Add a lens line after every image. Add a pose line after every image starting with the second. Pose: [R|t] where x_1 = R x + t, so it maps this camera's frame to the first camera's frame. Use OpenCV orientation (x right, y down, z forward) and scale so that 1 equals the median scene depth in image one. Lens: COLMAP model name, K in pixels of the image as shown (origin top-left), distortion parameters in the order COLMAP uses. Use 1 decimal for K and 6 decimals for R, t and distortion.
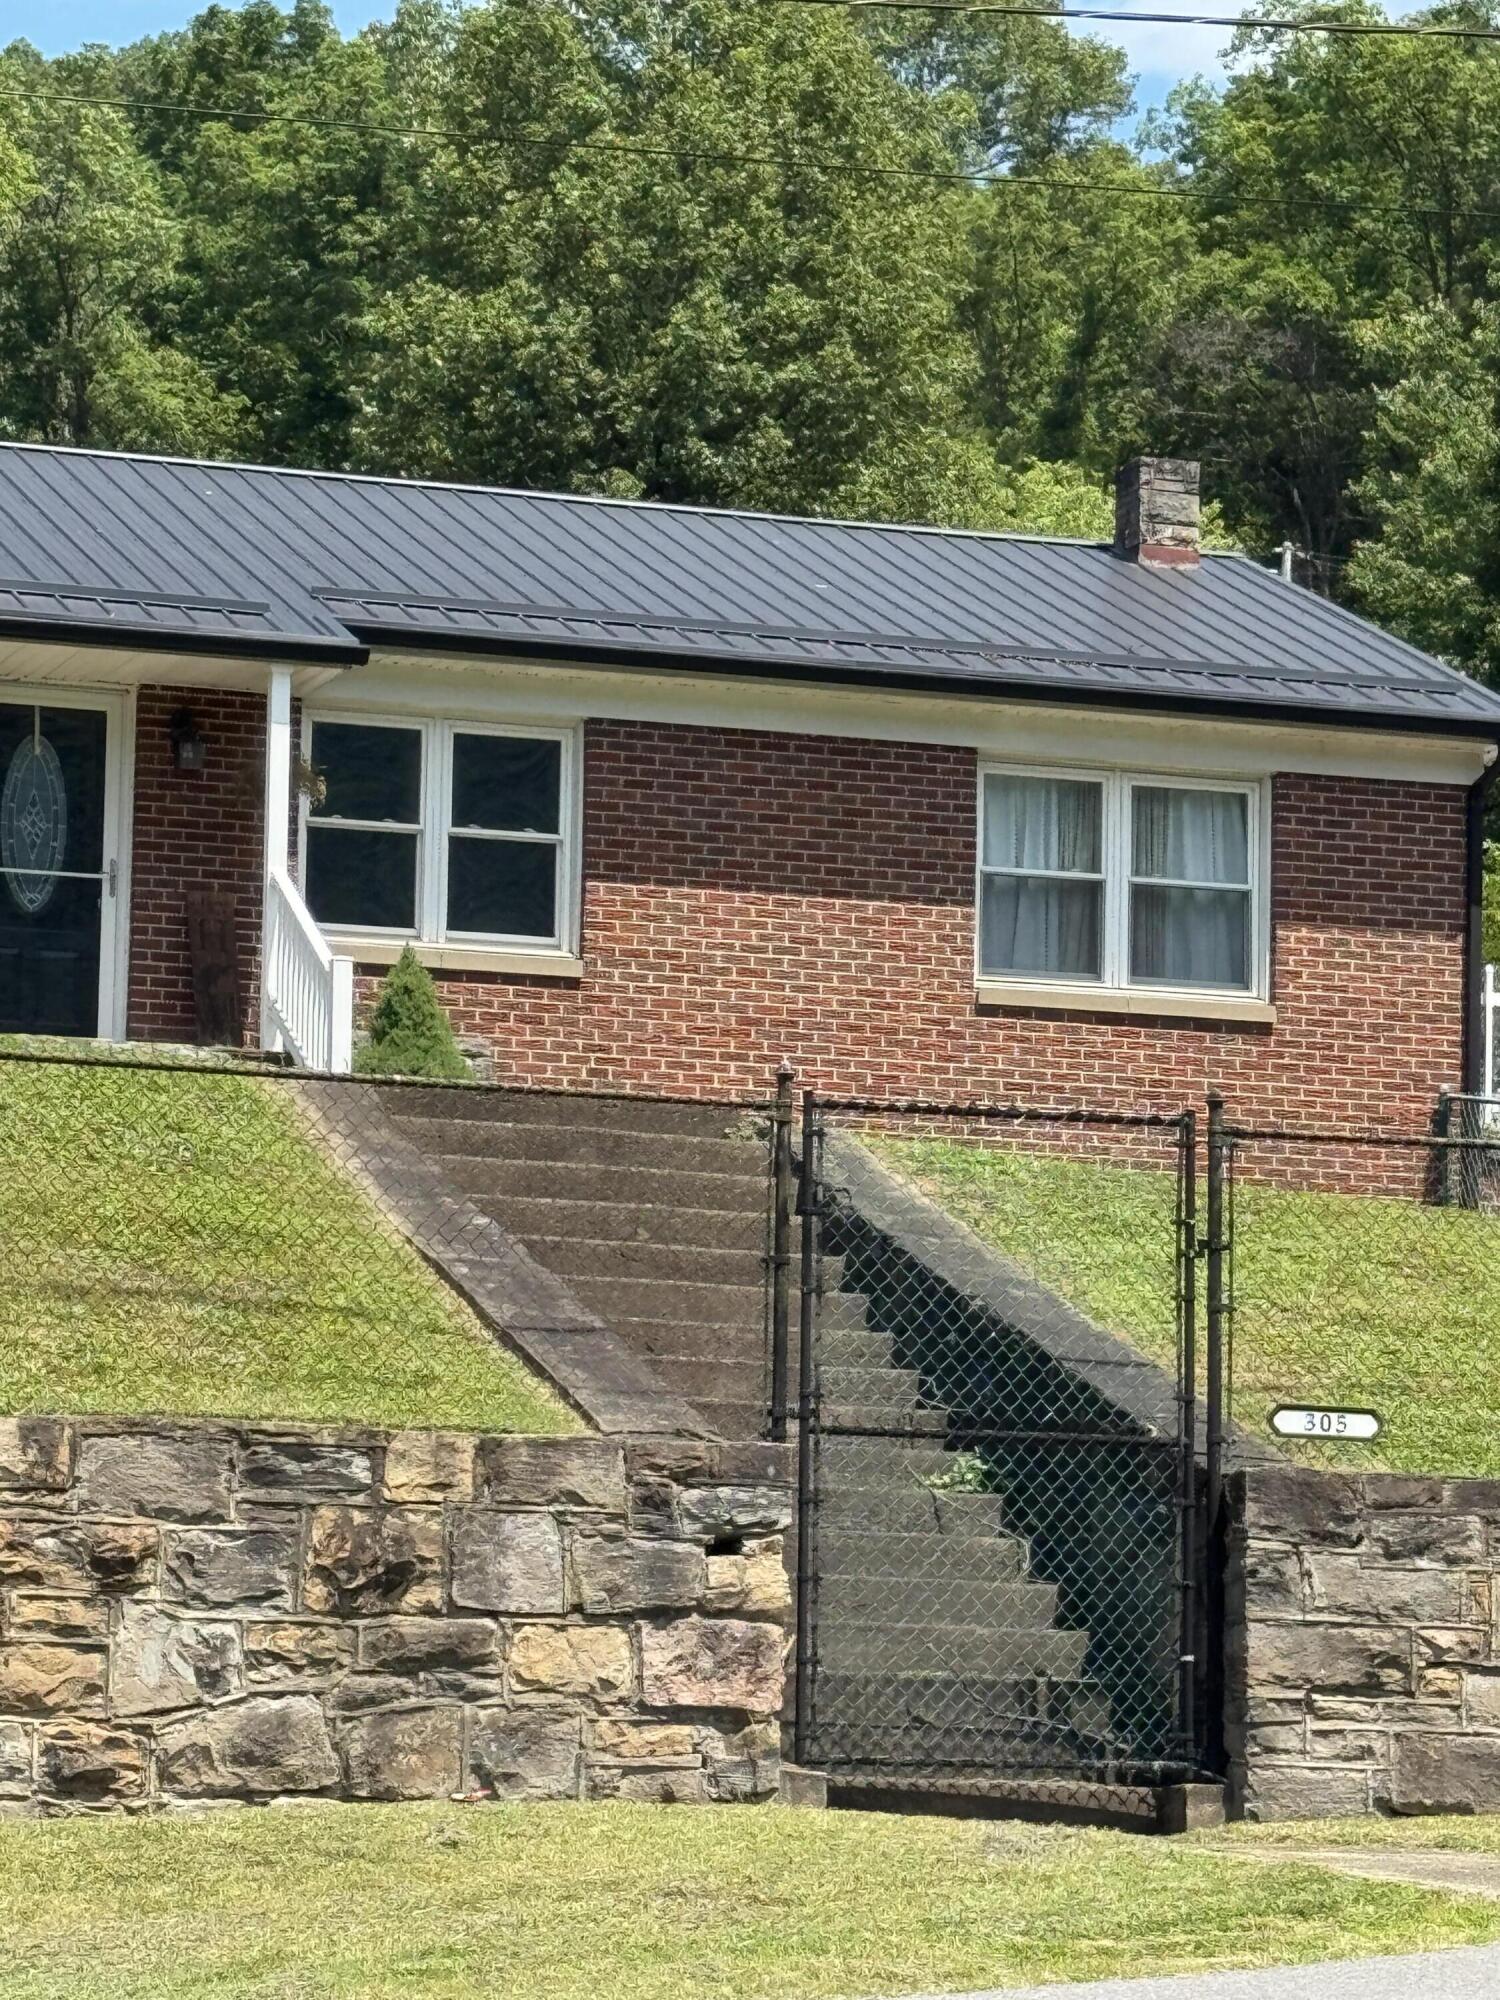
lens RADIAL K [[6495.0, 0, 776.8], [0, 6495.0, 1071.2], [0, 0, 1]] dist [0.082835, 0.000000]
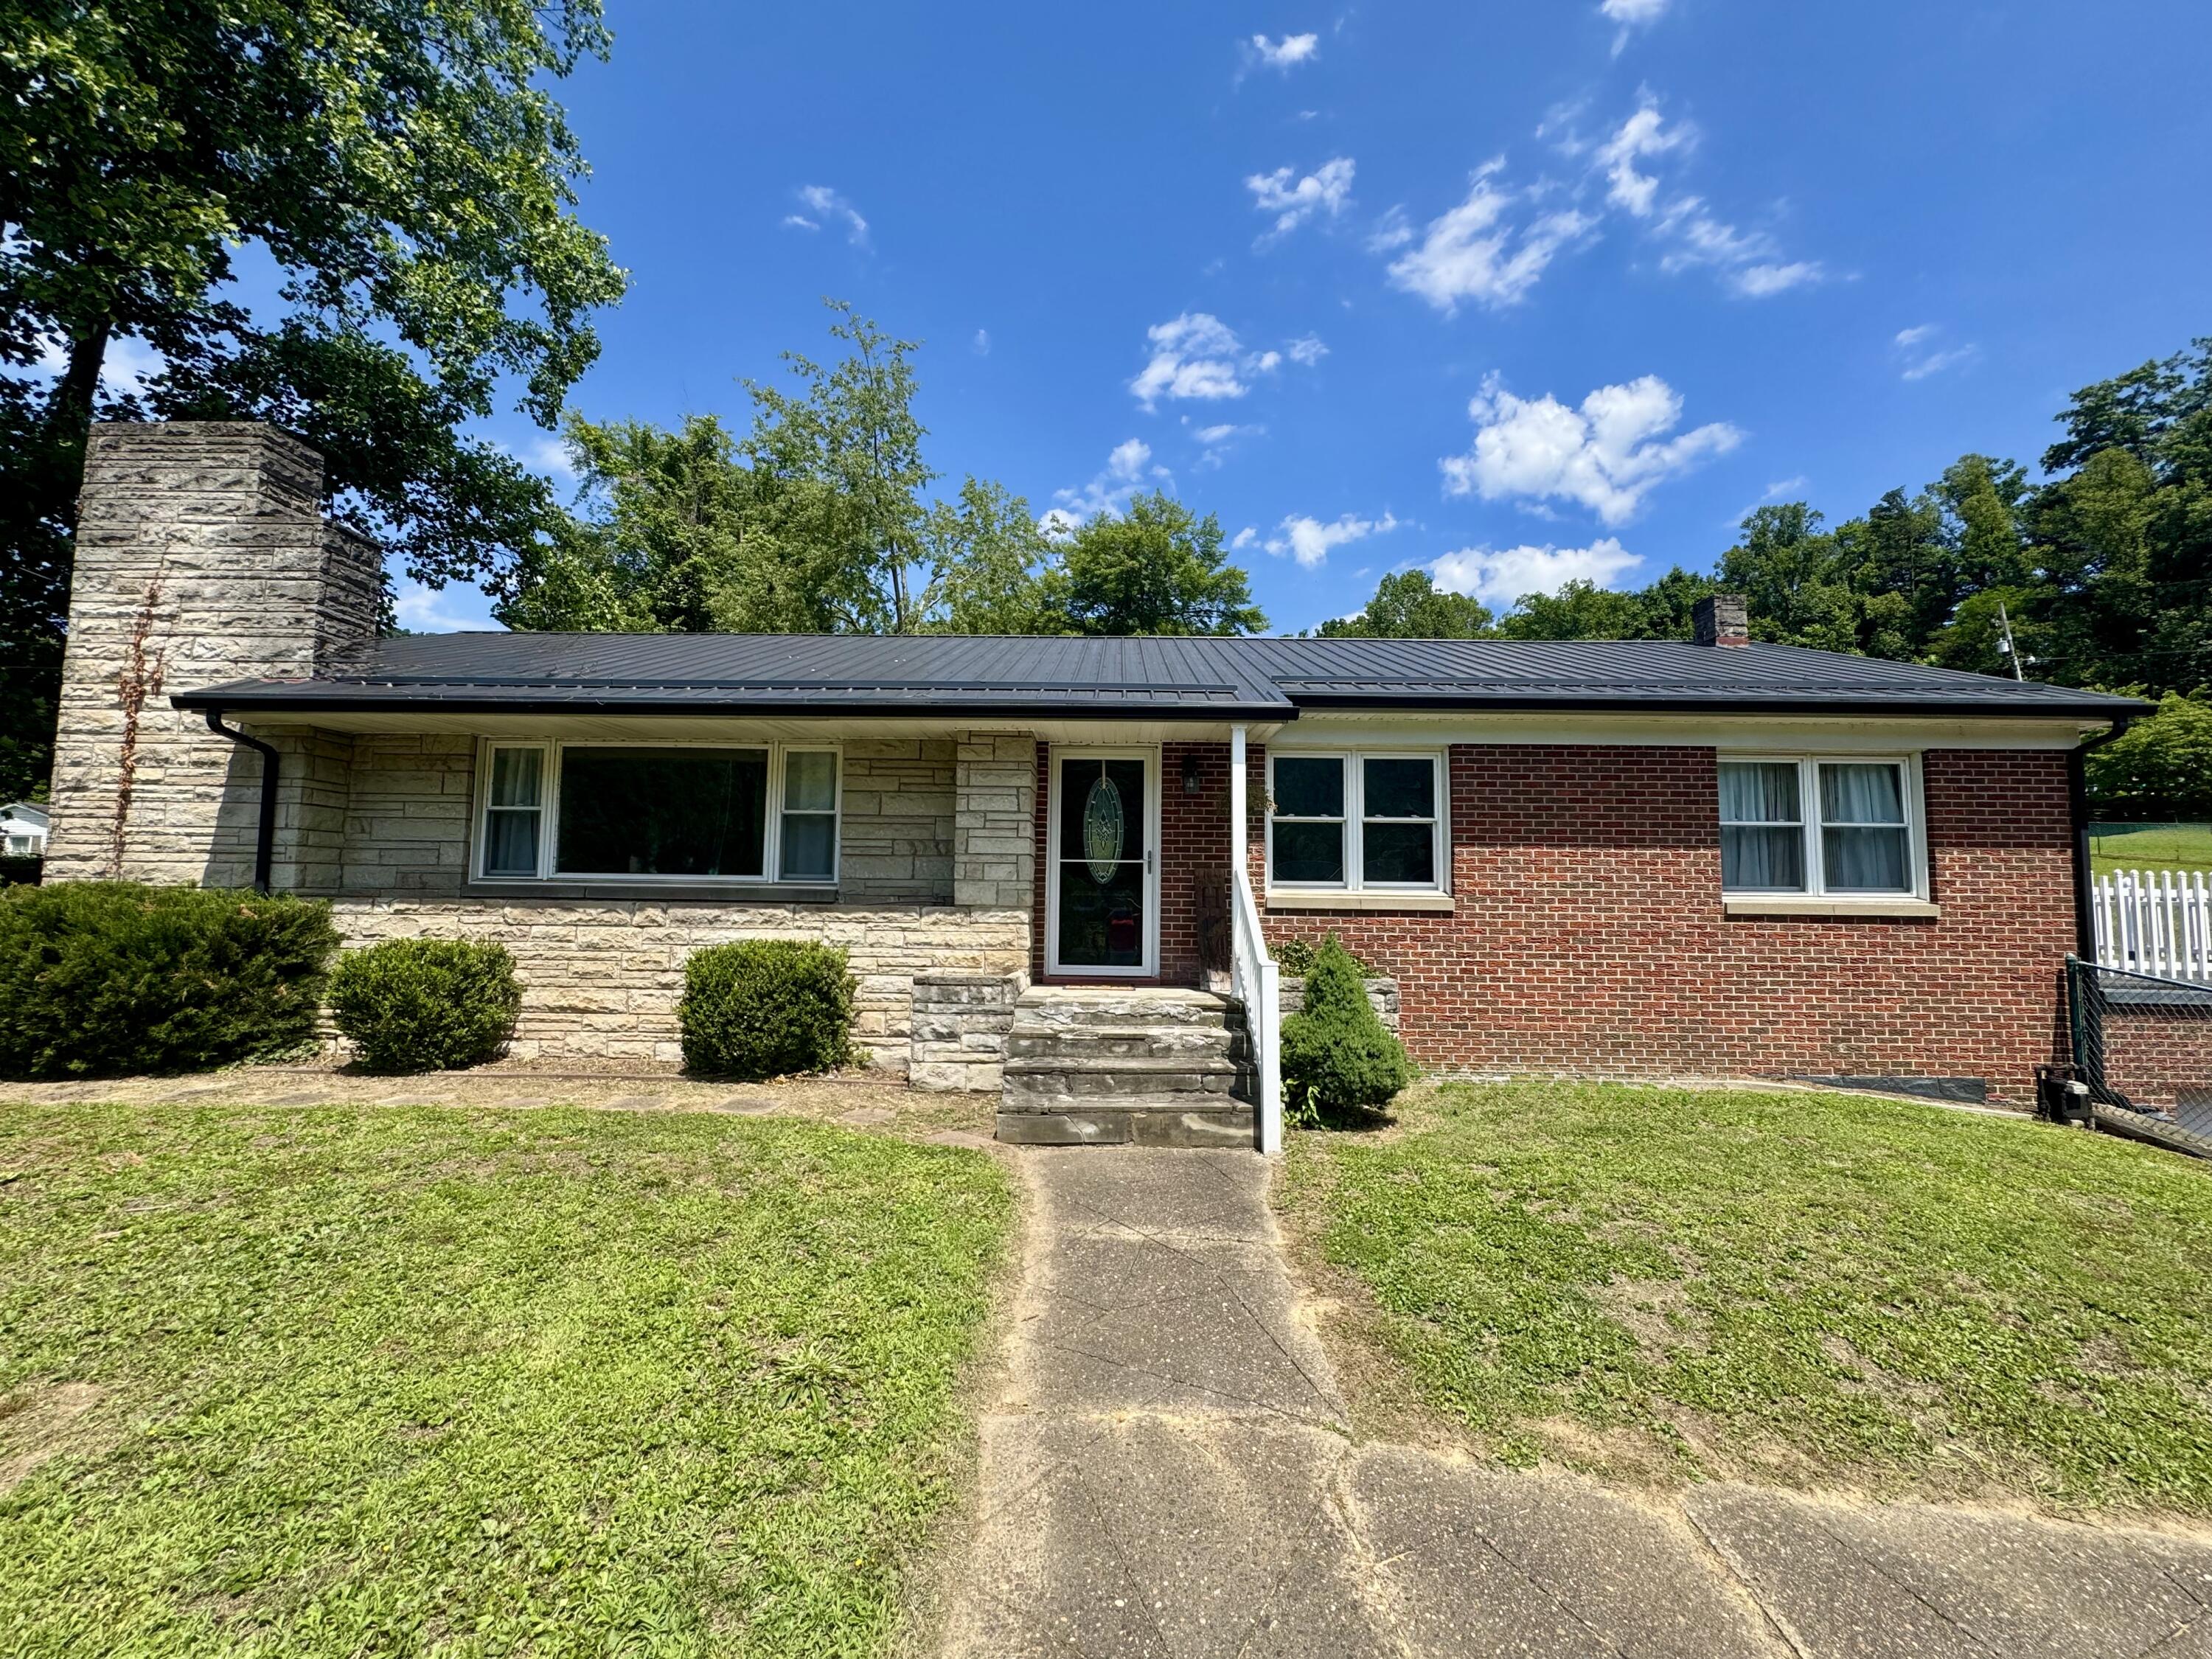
lens RADIAL K [[855.8, 0, 1109.1], [0, 855.8, 829.0], [0, 0, 1]] dist [-0.003202, 0.000479]
pose [[0.938622, -0.030758, -0.343573, -0.036503], [0.046429, 0.998218, 0.037476, -0.045525], [0.341808, -0.051127, 0.938378, 0.775859]]
